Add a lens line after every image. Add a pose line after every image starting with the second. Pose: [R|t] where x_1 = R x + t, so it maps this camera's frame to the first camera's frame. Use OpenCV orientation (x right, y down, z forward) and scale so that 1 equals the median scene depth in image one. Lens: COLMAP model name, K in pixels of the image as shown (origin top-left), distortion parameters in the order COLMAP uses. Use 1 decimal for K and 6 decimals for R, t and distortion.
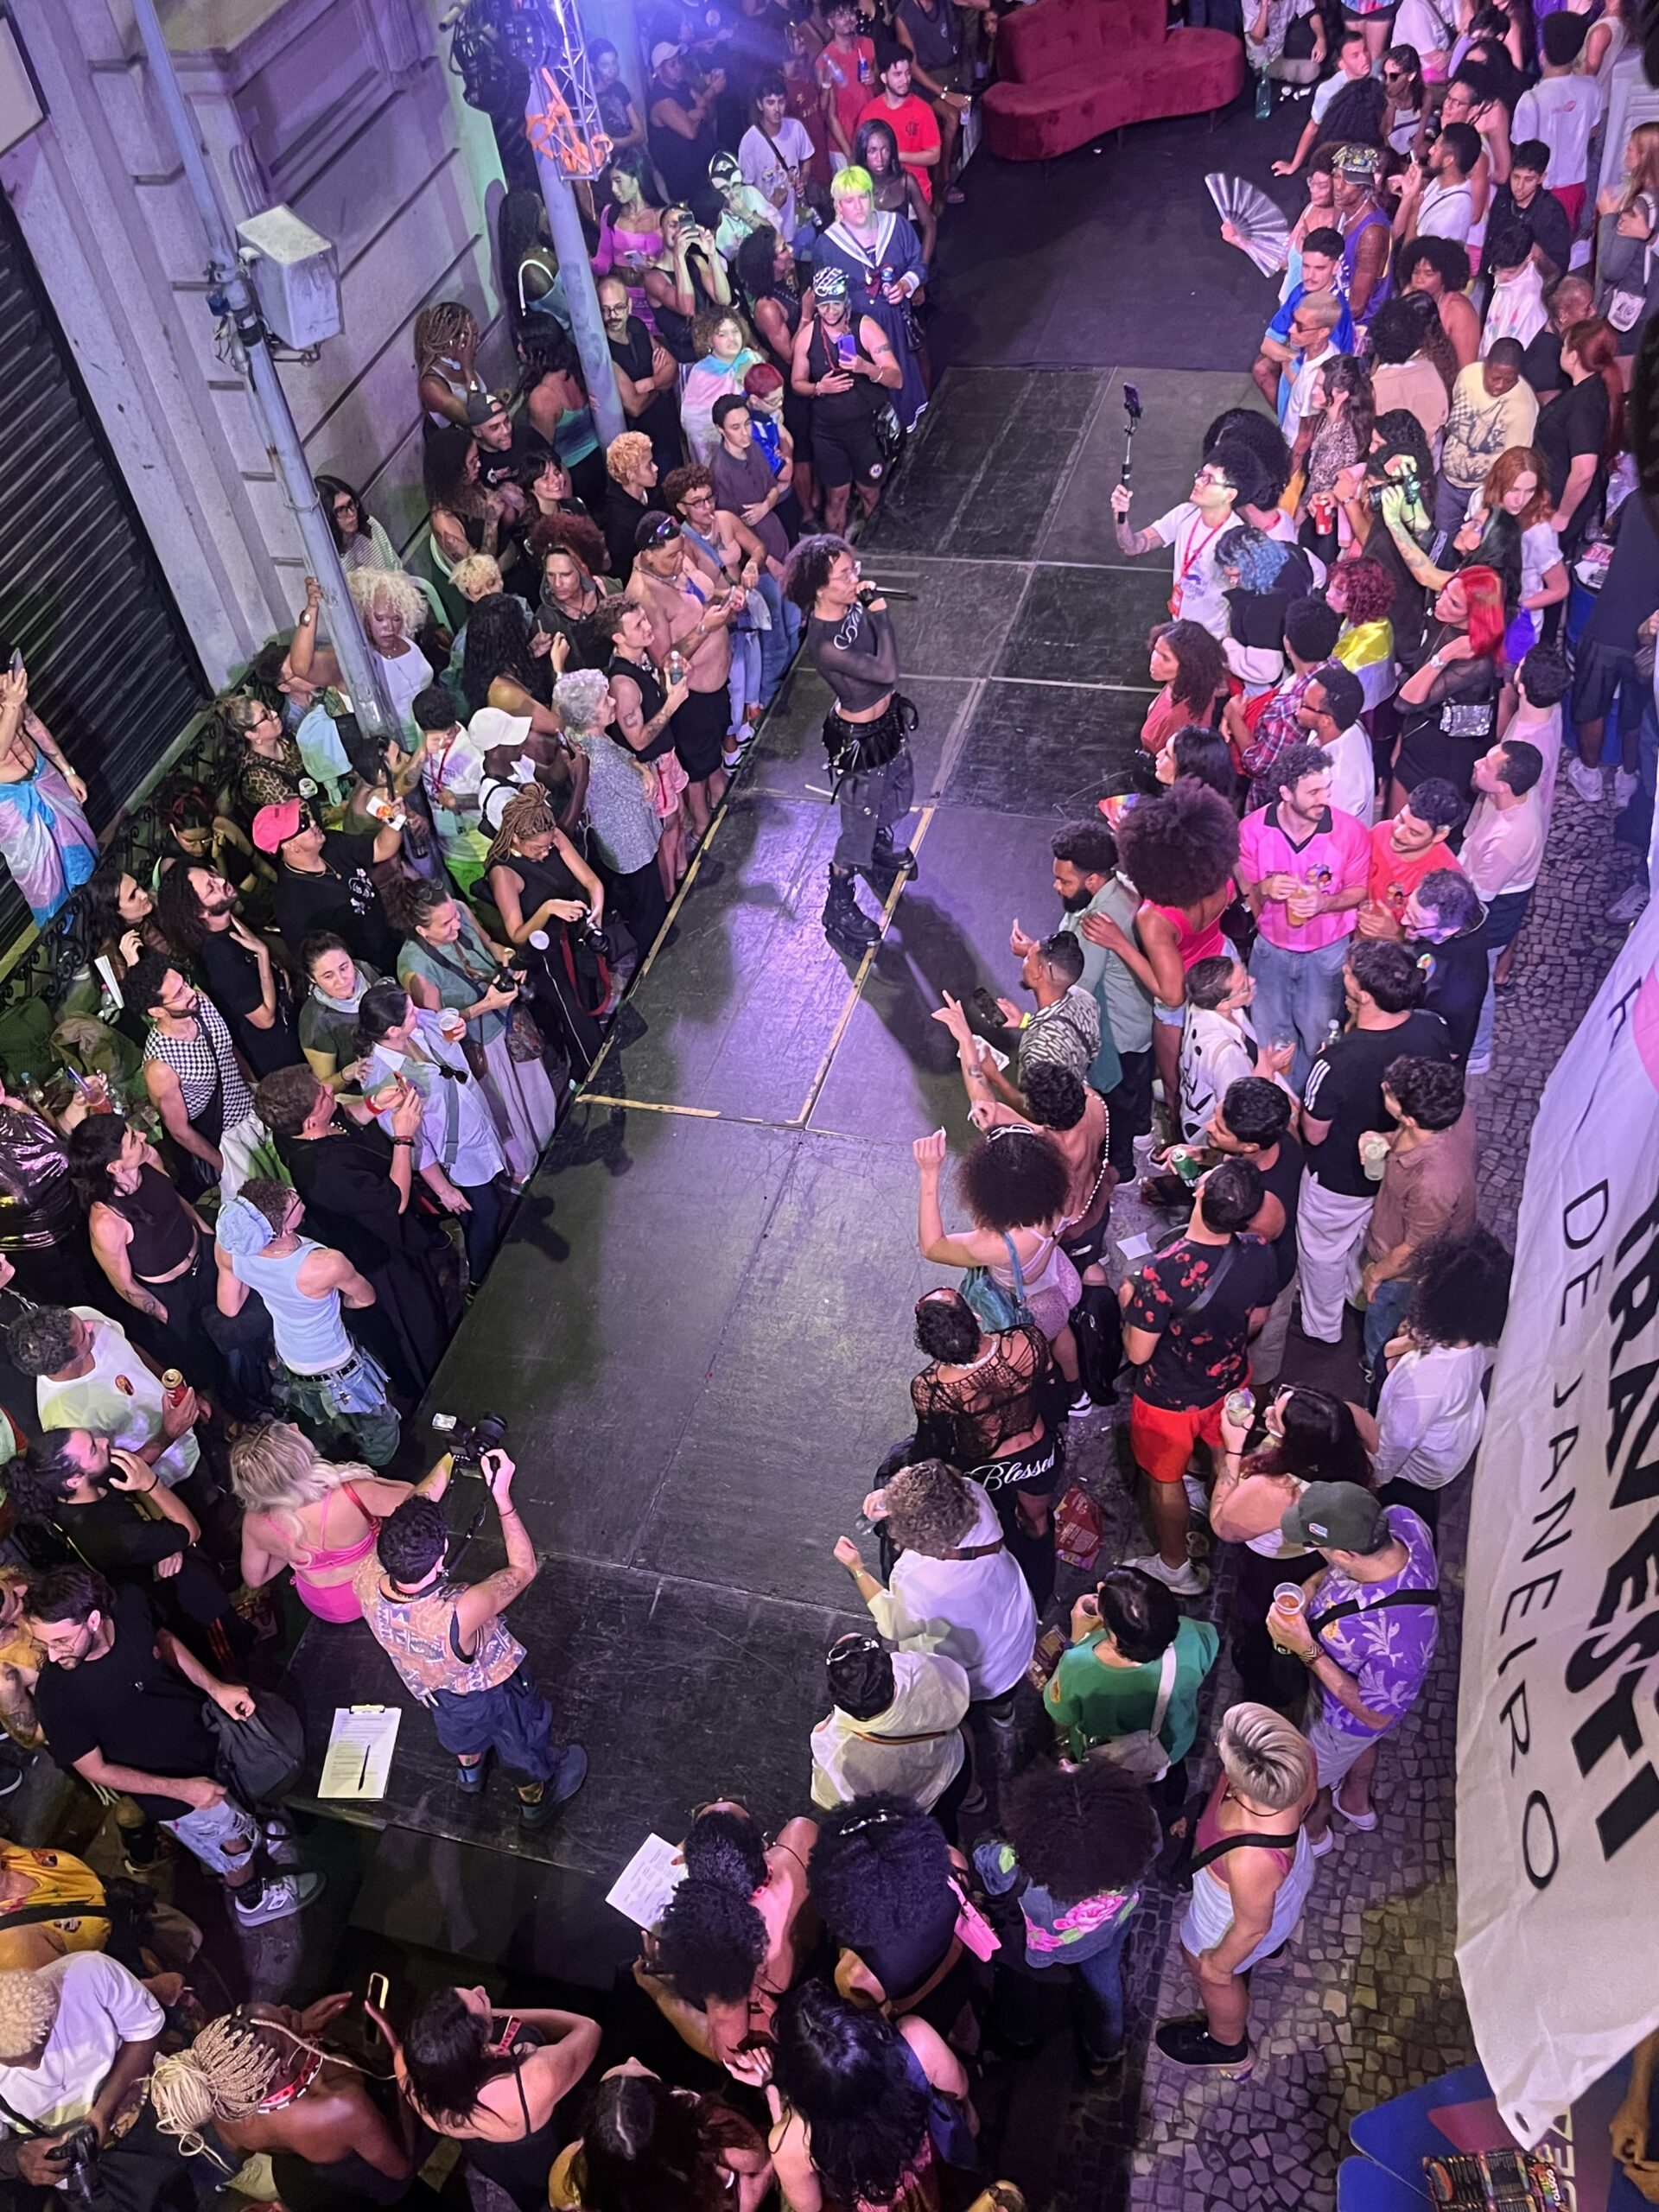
lens RADIAL K [[2018.5, 0, 832.7], [0, 2018.5, 1091.0], [0, 0, 1]] dist [-0.005776, 0.000000]
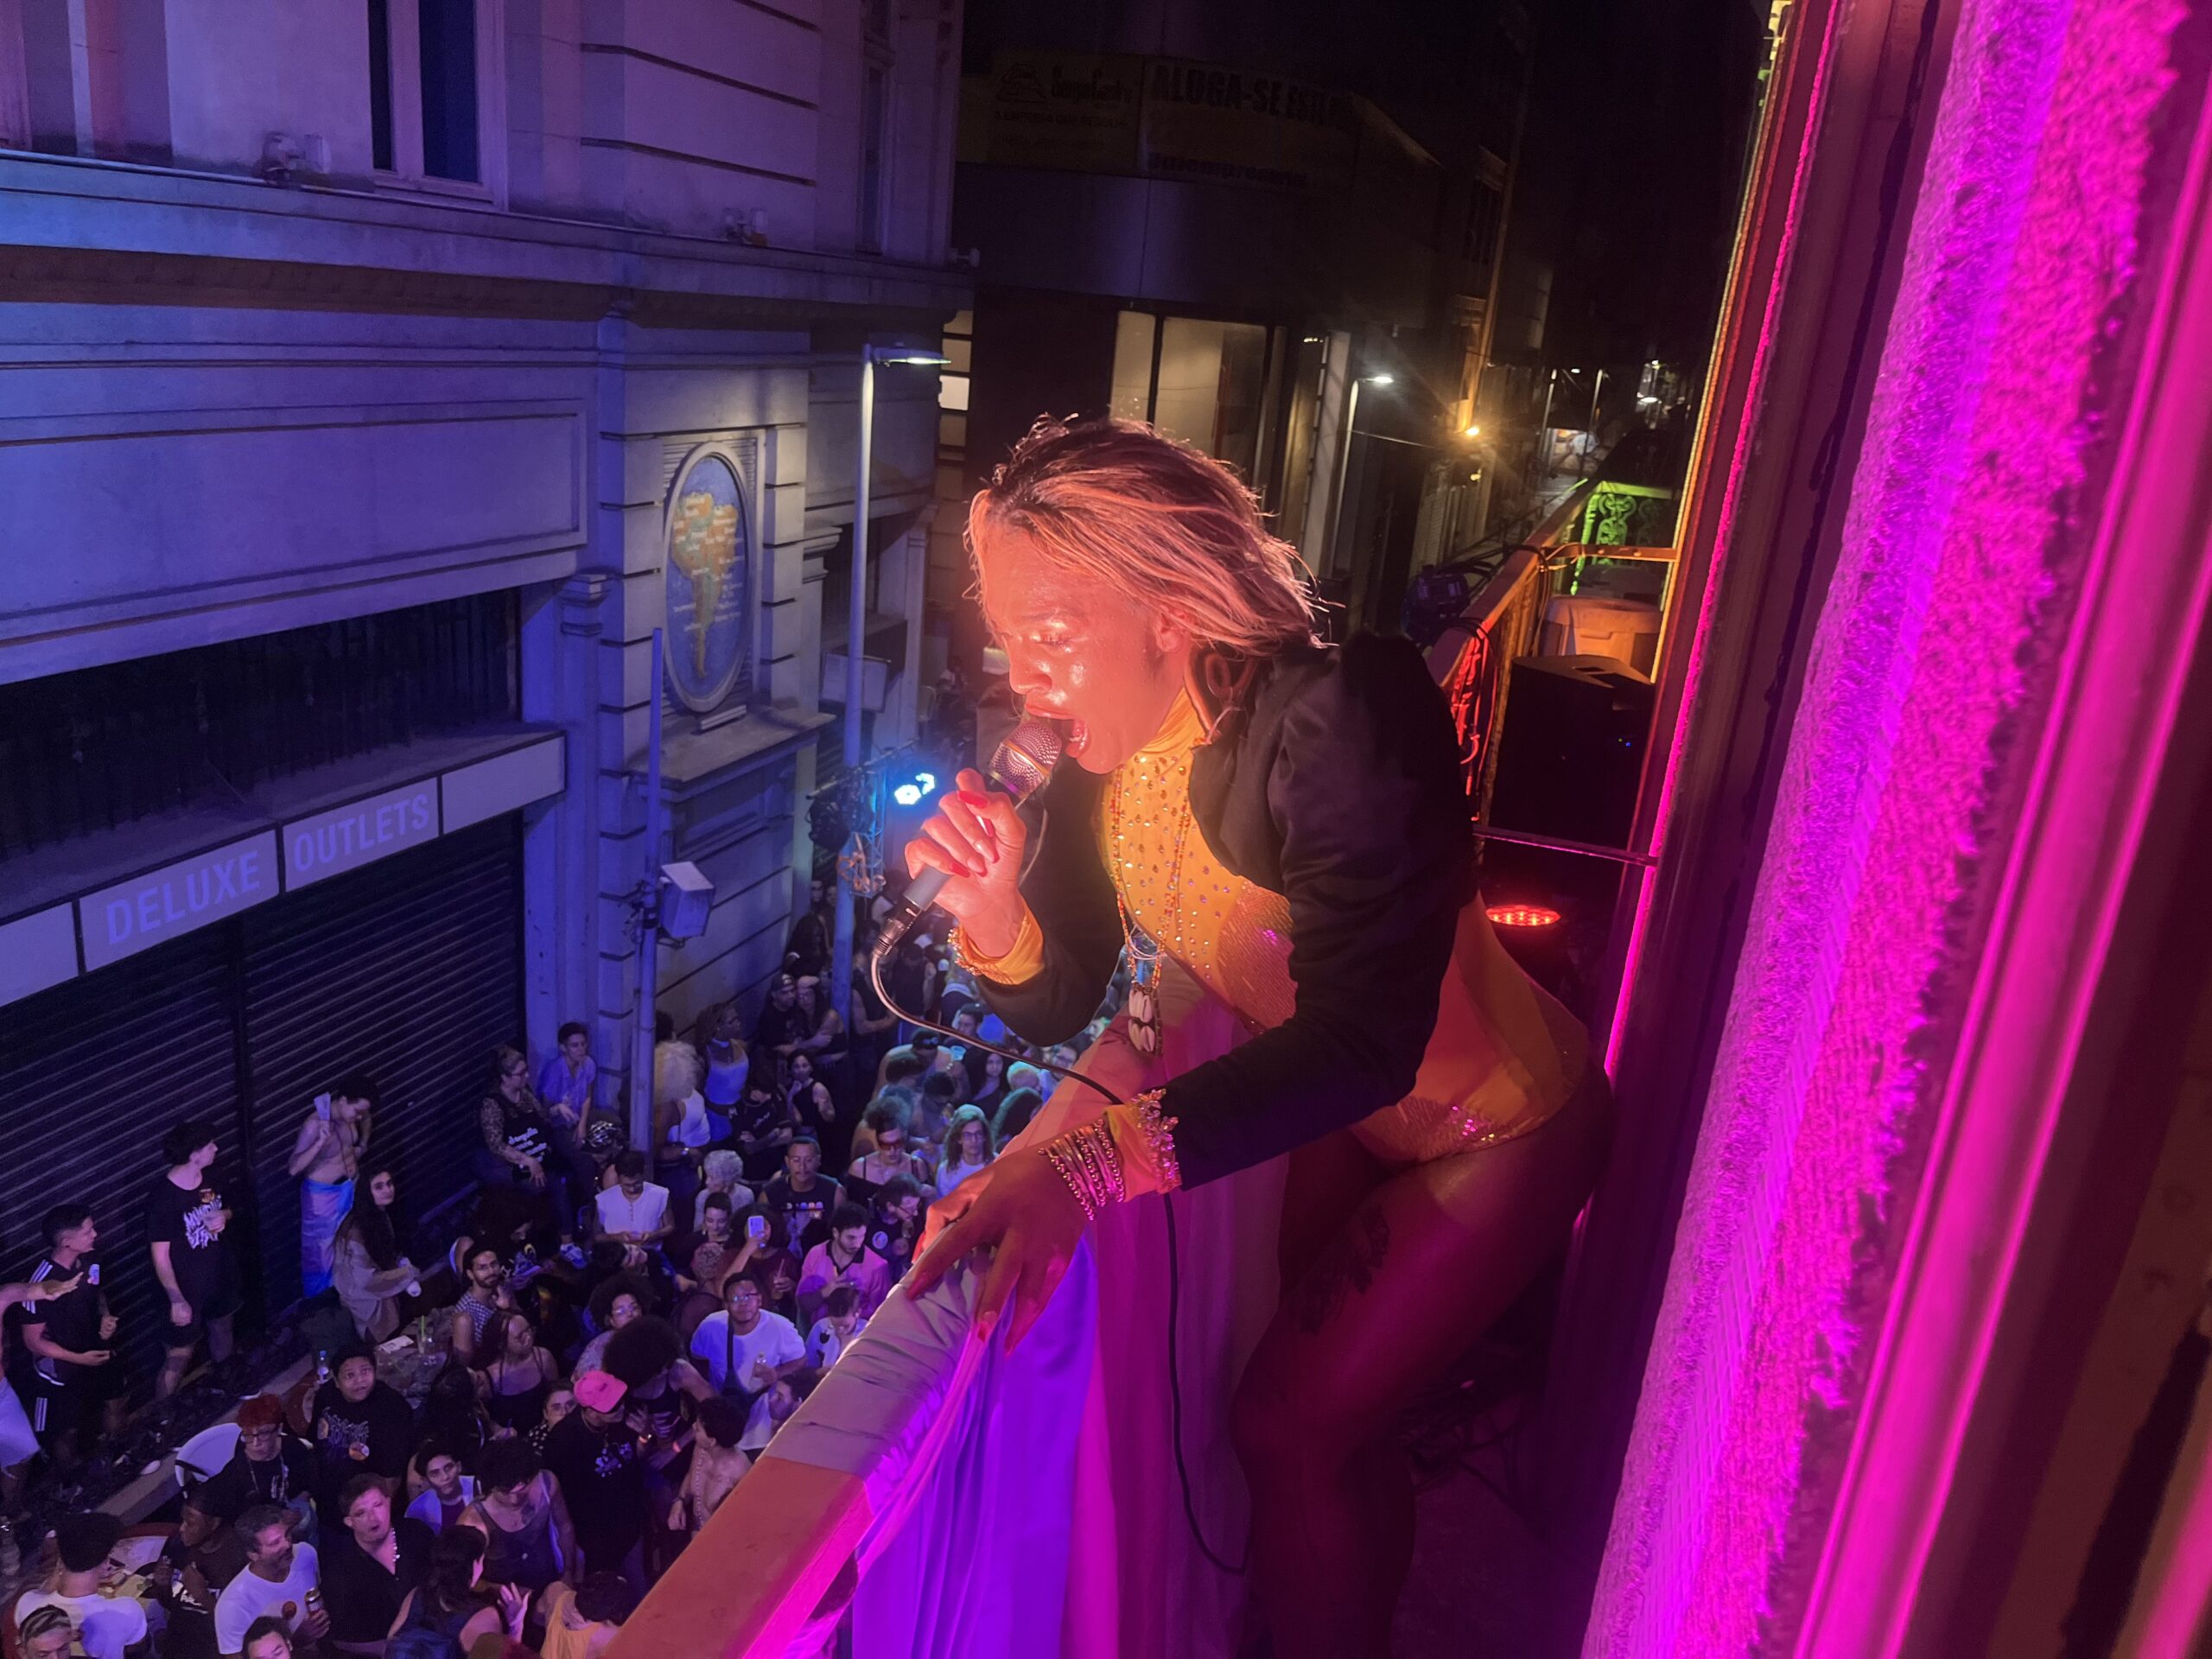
lens RADIAL K [[1639.7, 0, 1113.1], [0, 1639.7, 825.0], [0, 0, 1]] dist [-0.003062, -0.013675]
pose [[0.974276, 0.223701, 0.027284, 0.030093], [-0.180377, 0.846654, -0.500641, 0.152023], [-0.135094, 0.482841, 0.865225, -0.247829]]
